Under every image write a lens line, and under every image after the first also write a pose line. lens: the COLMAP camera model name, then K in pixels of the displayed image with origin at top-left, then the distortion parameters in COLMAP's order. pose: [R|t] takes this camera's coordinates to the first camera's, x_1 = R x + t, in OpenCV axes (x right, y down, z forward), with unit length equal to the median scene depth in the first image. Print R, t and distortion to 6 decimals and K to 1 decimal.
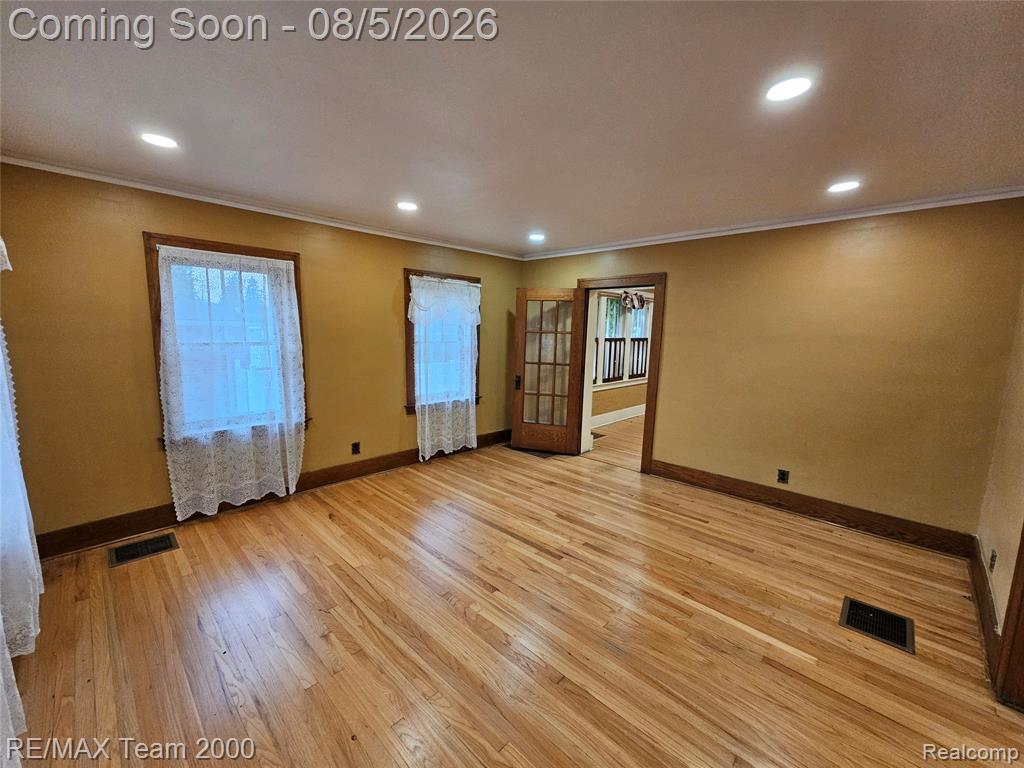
lens RADIAL K [[412.4, 0, 515.6], [0, 412.4, 387.4], [0, 0, 1]] dist [-0.010985, 0.000348]
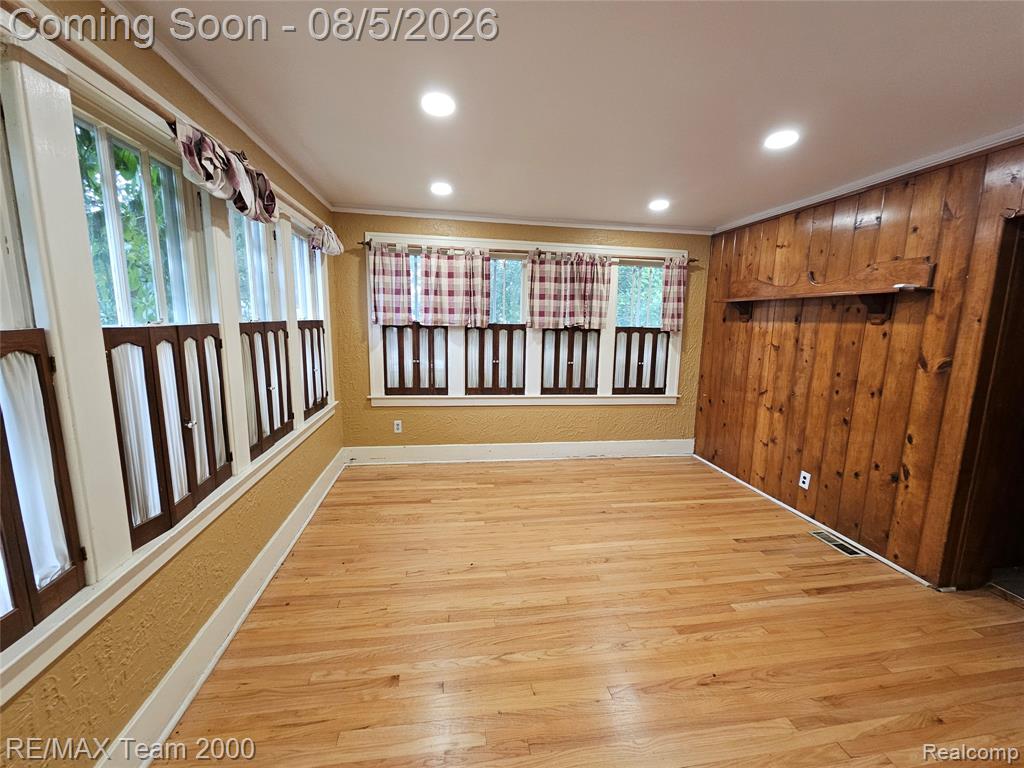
lens RADIAL K [[412.4, 0, 511.4], [0, 412.4, 384.3], [0, 0, 1]] dist [-0.010985, 0.000348]
pose [[0.598006, -0.136254, 0.789825, 0.168023], [0.108690, 0.990127, 0.088515, -0.085626], [-0.794088, 0.032914, 0.606911, 0.701927]]
